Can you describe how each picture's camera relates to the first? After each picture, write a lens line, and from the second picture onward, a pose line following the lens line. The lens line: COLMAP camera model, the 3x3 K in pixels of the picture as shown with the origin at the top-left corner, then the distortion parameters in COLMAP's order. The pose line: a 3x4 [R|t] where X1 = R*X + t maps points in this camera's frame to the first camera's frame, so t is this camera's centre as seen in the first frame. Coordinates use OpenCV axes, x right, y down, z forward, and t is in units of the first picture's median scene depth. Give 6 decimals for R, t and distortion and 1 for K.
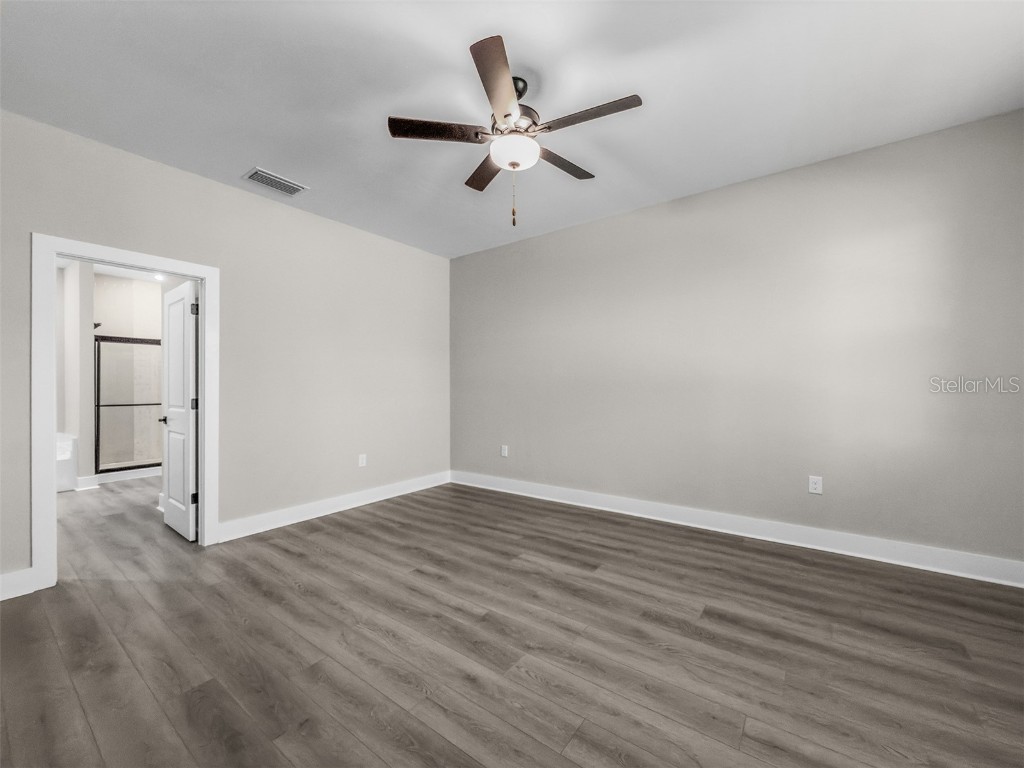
lens RADIAL K [[413.1, 0, 511.4], [0, 413.1, 382.1], [0, 0, 1]] dist [-0.002019, -0.000041]
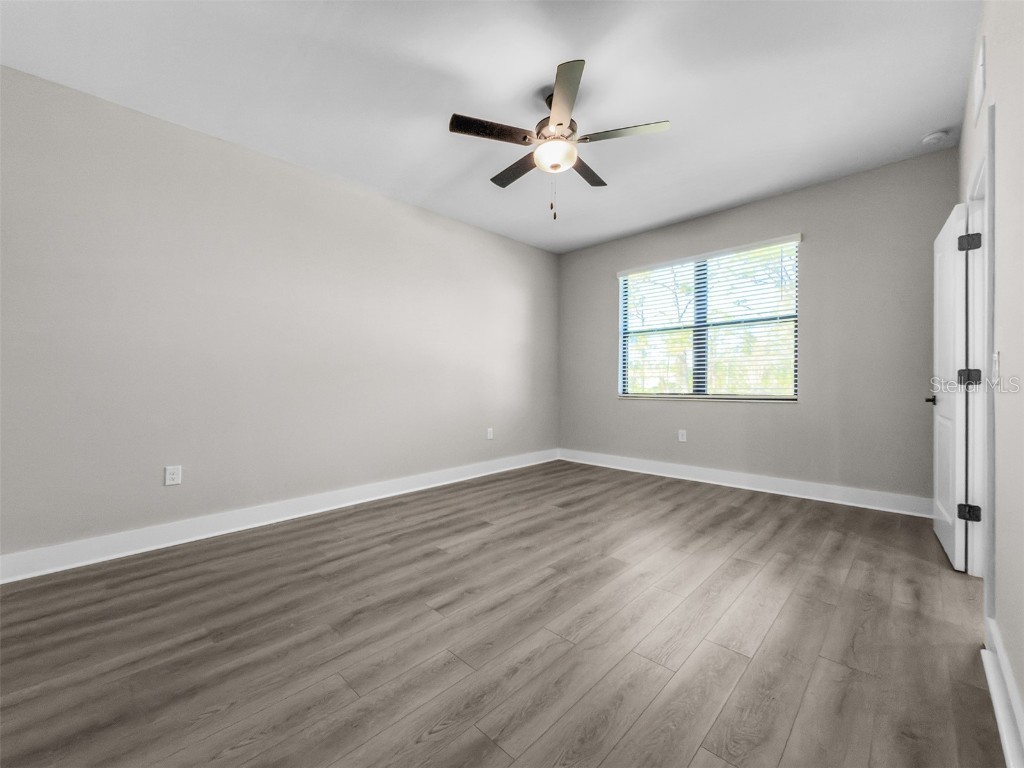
lens RADIAL K [[413.1, 0, 516.2], [0, 413.1, 386.0], [0, 0, 1]] dist [-0.002019, -0.000041]
pose [[0.128280, -0.003219, 0.991733, -0.829882], [-0.004067, 0.999985, 0.003772, 0.058108], [-0.991730, -0.004517, 0.128265, 0.697073]]
